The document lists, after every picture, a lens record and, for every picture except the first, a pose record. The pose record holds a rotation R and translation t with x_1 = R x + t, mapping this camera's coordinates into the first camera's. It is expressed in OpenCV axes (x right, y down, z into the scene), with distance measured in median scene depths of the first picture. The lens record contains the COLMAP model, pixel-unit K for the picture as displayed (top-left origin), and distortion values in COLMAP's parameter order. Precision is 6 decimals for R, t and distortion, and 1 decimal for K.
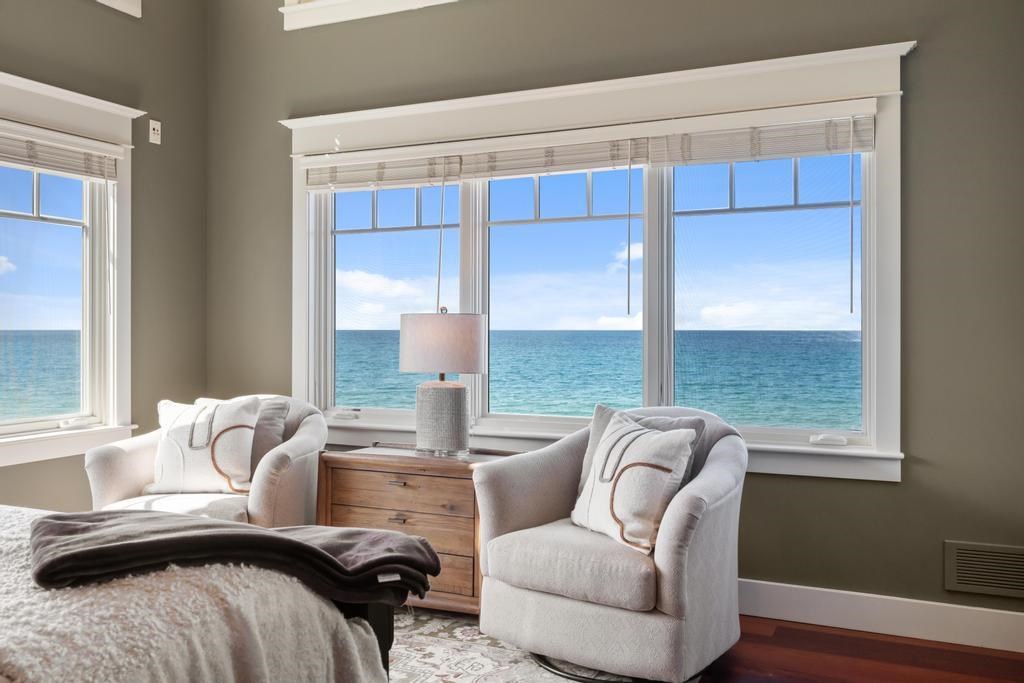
lens RADIAL K [[884.4, 0, 511.1], [0, 884.4, 312.9], [0, 0, 1]] dist [0.002076, 0.000518]
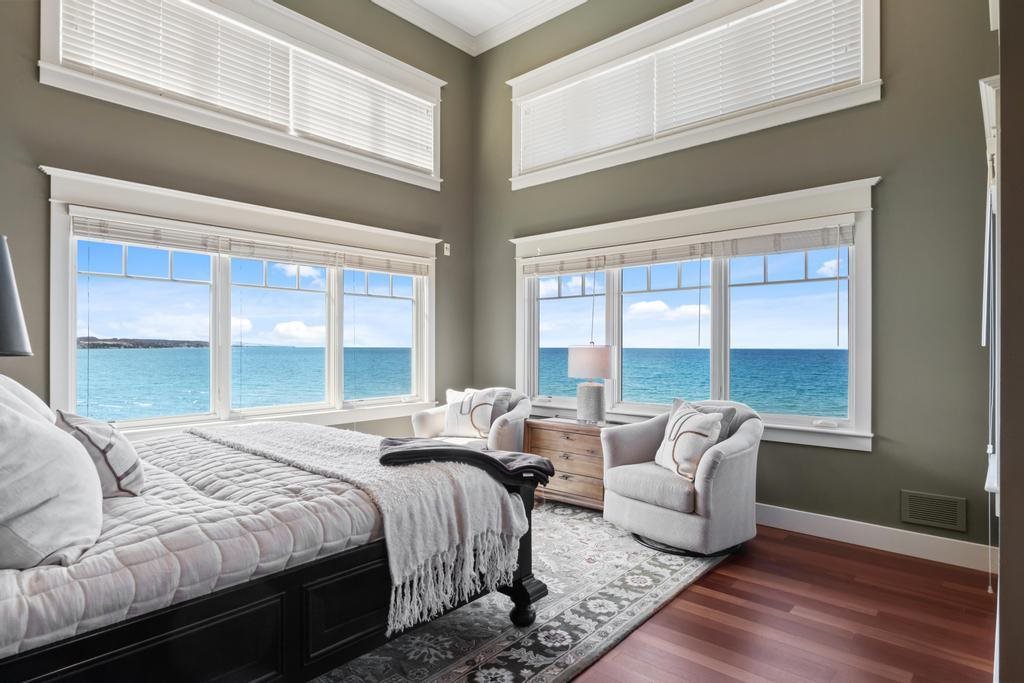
lens RADIAL K [[556.0, 0, 511.5], [0, 556.0, 332.0], [0, 0, 1]] dist [0.001118, -0.000059]
pose [[0.957369, -0.005437, -0.288817, 0.108782], [0.002913, 0.999954, -0.009168, -0.018410], [0.288854, 0.007936, 0.957340, -0.156811]]
